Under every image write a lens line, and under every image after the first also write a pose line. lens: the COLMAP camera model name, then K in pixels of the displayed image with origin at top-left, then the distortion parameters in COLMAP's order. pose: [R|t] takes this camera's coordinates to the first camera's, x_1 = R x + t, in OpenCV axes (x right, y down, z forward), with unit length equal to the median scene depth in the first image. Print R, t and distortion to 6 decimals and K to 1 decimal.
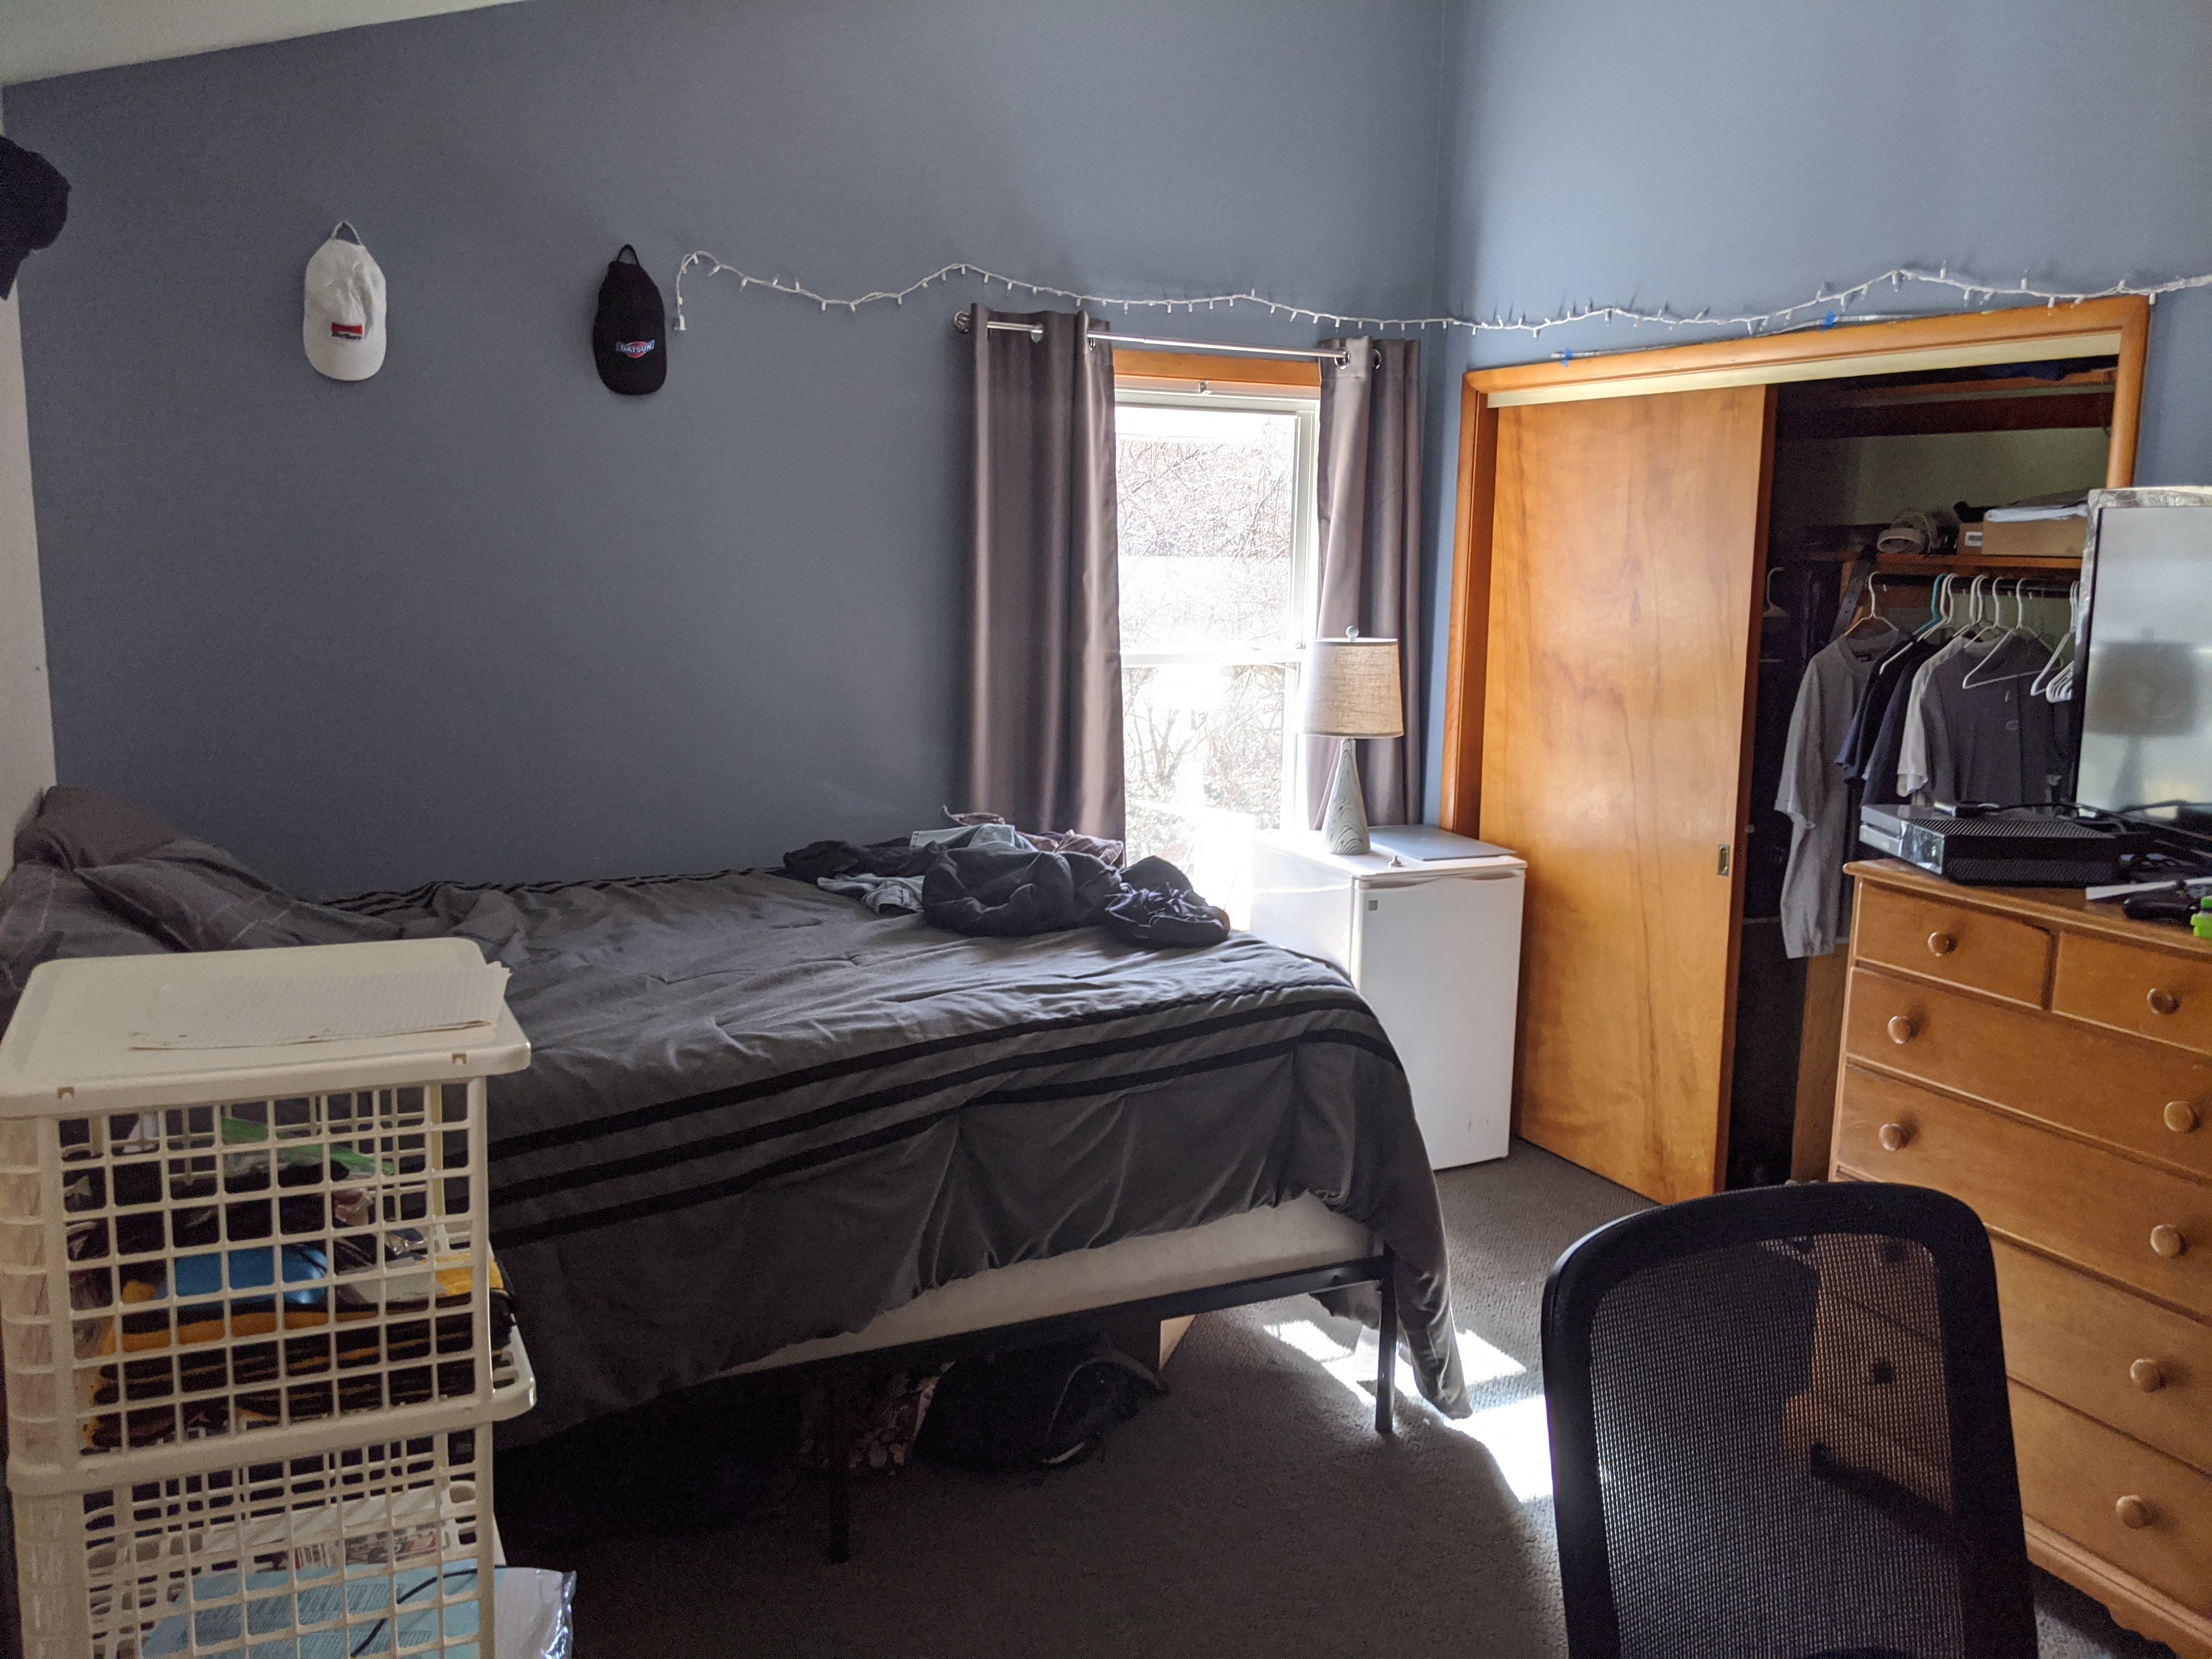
lens RADIAL K [[1773.7, 0, 1106.0], [0, 1773.7, 829.5], [0, 0, 1]] dist [0.095001, 0.000502]
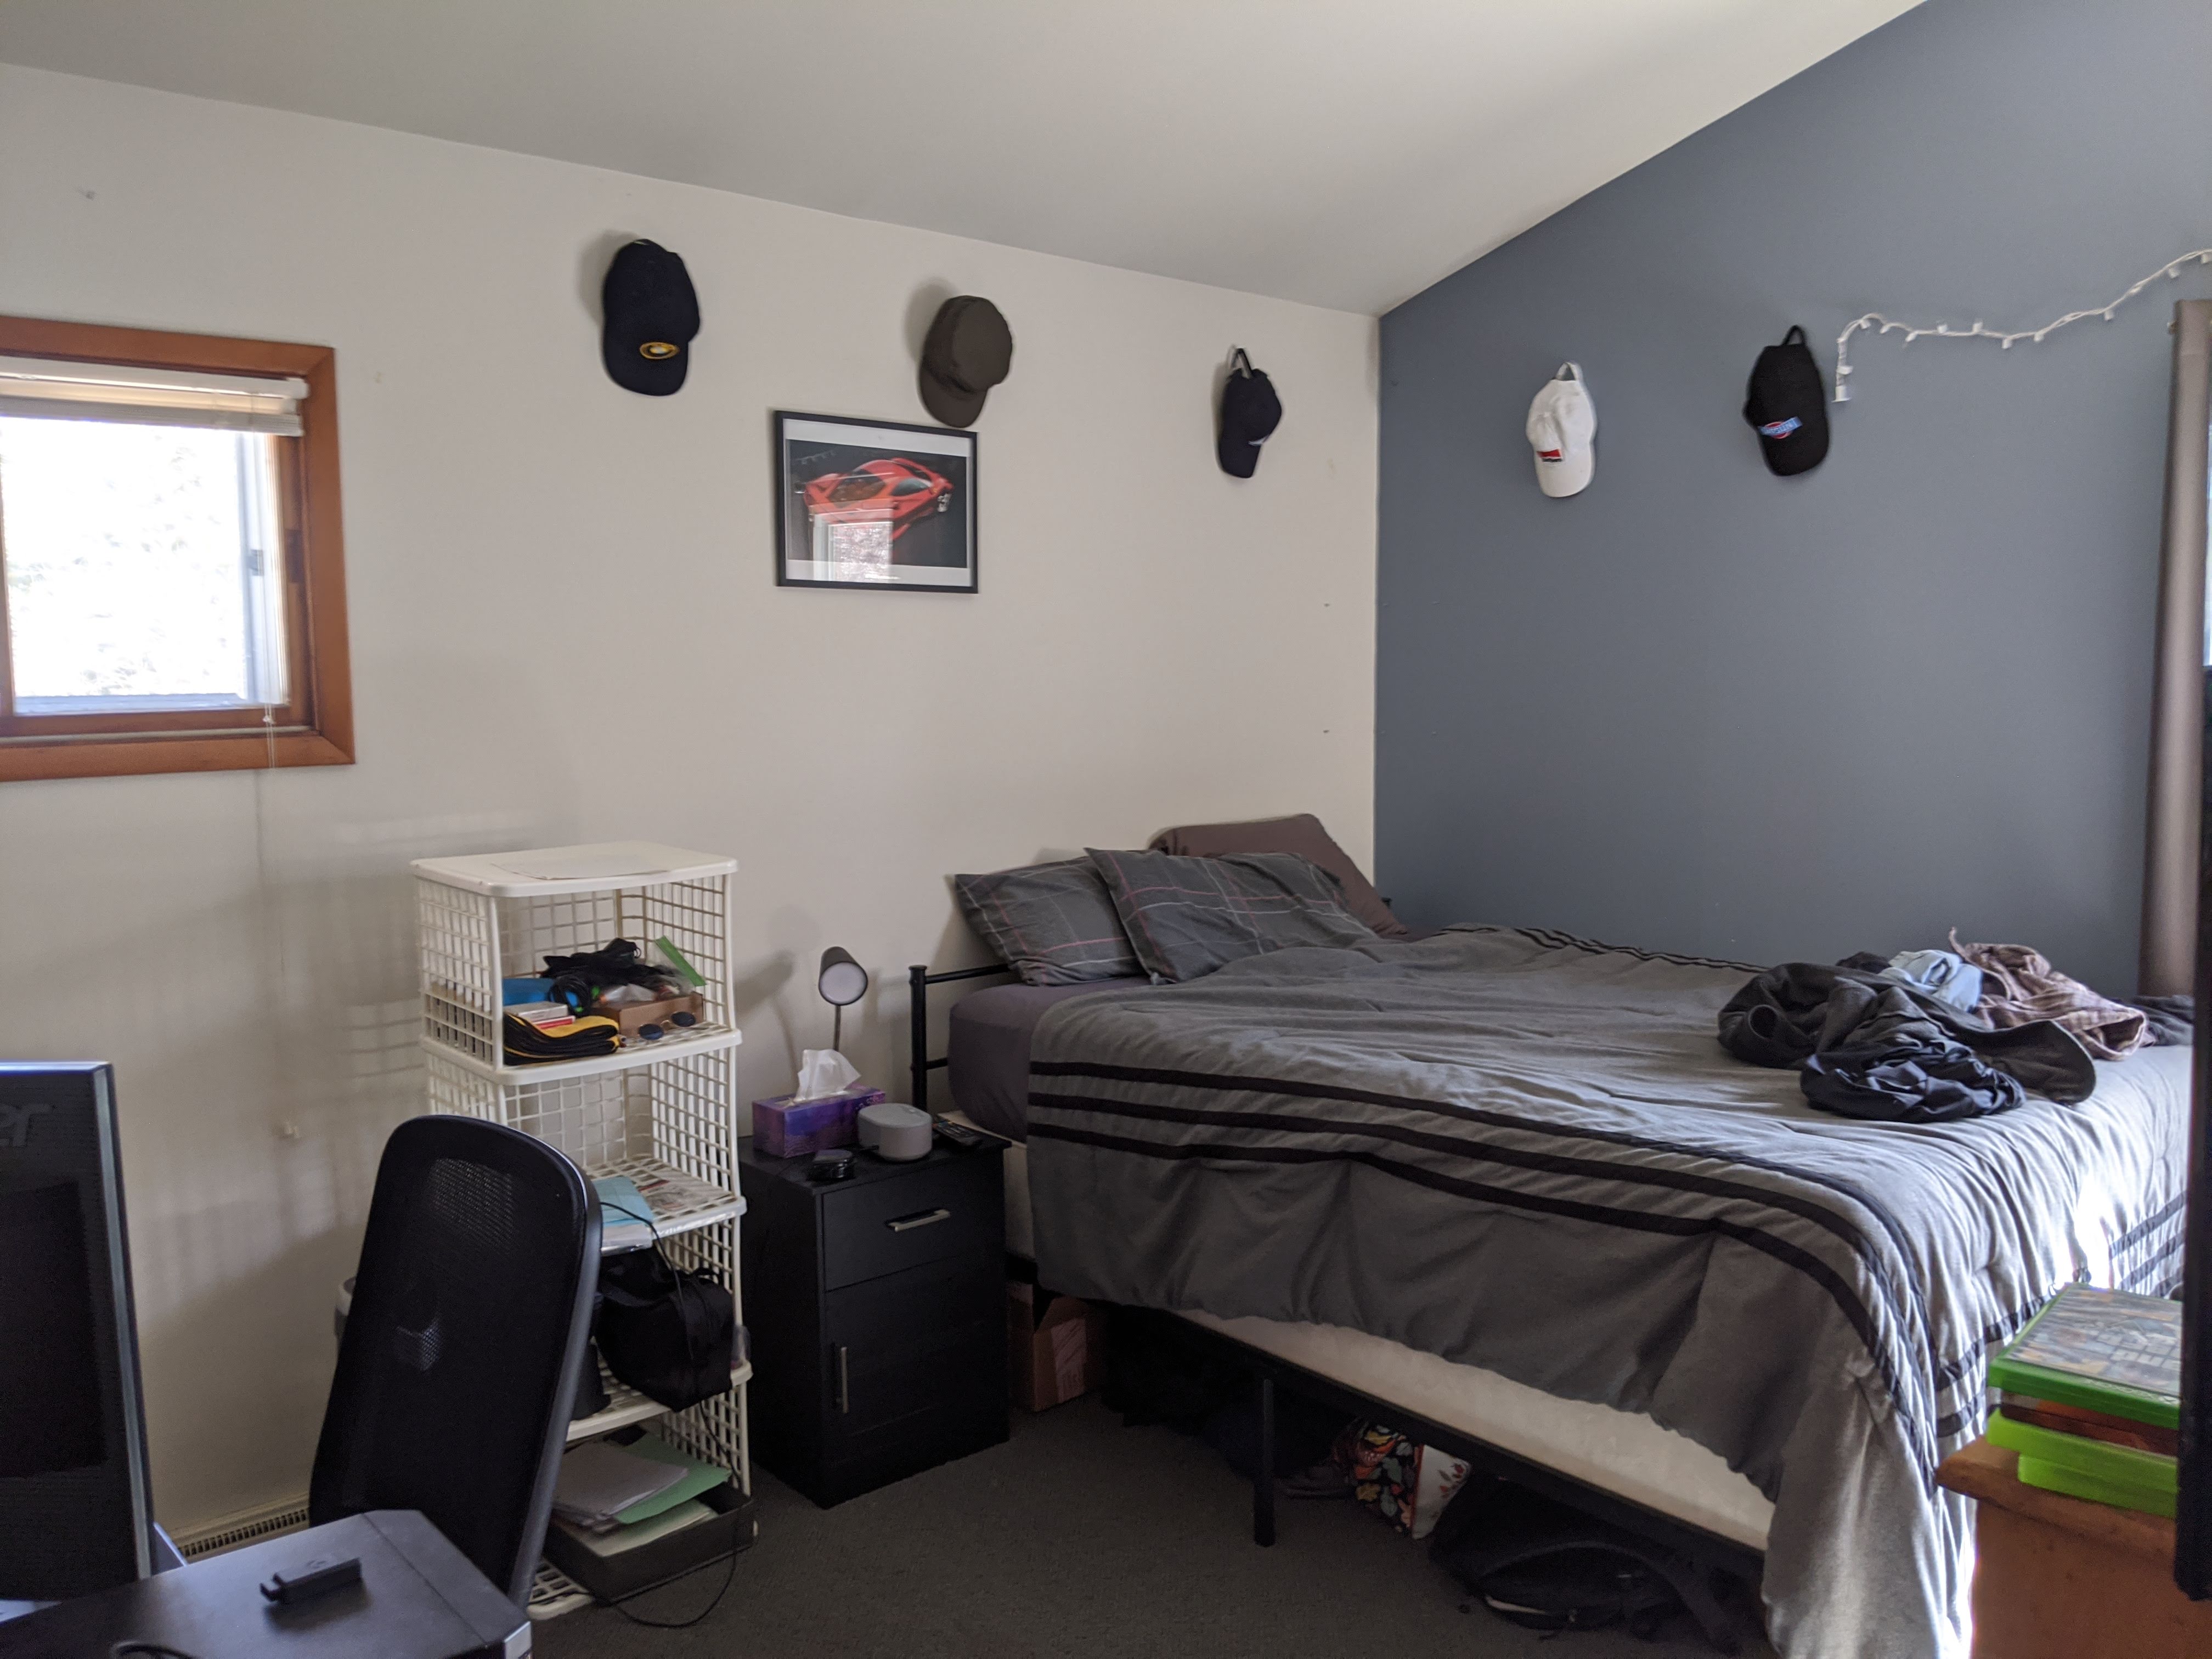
lens RADIAL K [[1726.5, 0, 1106.0], [0, 1726.5, 829.5], [0, 0, 1]] dist [0.001374, -0.091842]
pose [[0.267098, 0.077744, -0.960528, 0.620625], [-0.135925, 0.989815, 0.042317, -0.039692], [0.954035, 0.119257, 0.274945, 0.443599]]
